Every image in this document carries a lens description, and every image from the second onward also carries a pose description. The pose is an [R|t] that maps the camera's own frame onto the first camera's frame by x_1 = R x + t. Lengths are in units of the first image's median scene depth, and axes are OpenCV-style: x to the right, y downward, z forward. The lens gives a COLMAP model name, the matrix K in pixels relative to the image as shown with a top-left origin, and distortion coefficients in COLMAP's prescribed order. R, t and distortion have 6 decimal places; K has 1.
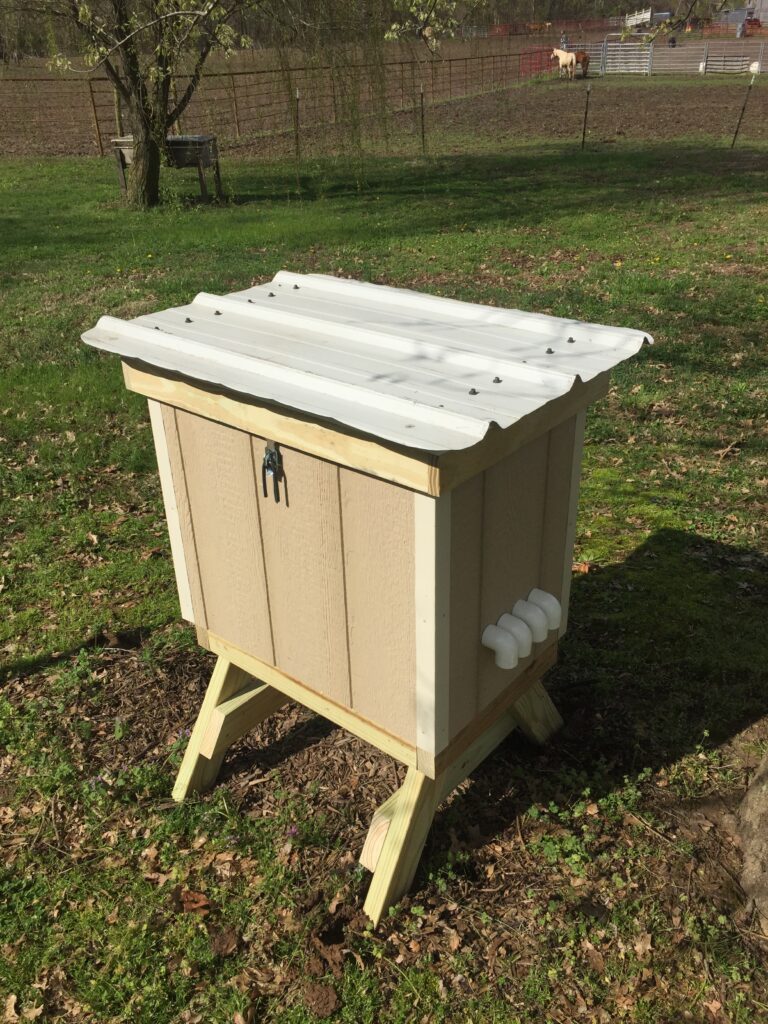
lens RADIAL K [[865.9, 0, 390.4], [0, 865.9, 510.5], [0, 0, 1]] dist [0.067750, -0.005151]
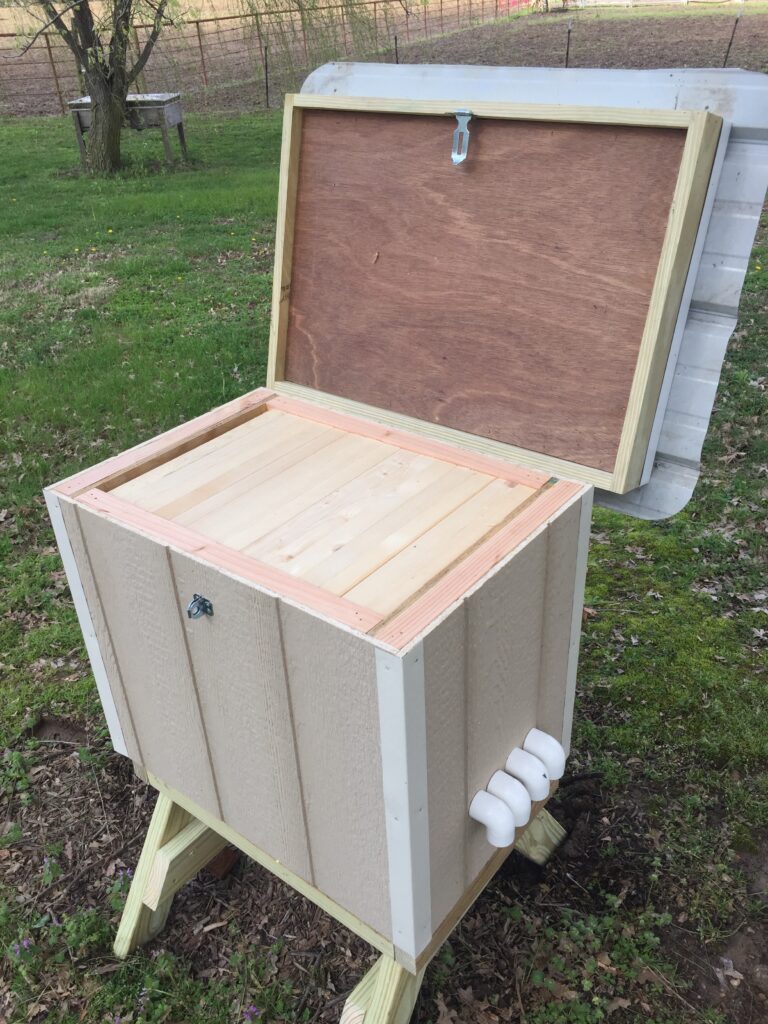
lens RADIAL K [[867.2, 0, 384.0], [0, 867.2, 512.0], [0, 0, 1]] dist [0.046790, -0.011490]
pose [[0.999560, -0.029092, 0.005702, 0.019954], [0.028712, 0.997902, 0.058033, -0.123852], [-0.007378, -0.057844, 0.998298, 0.138067]]
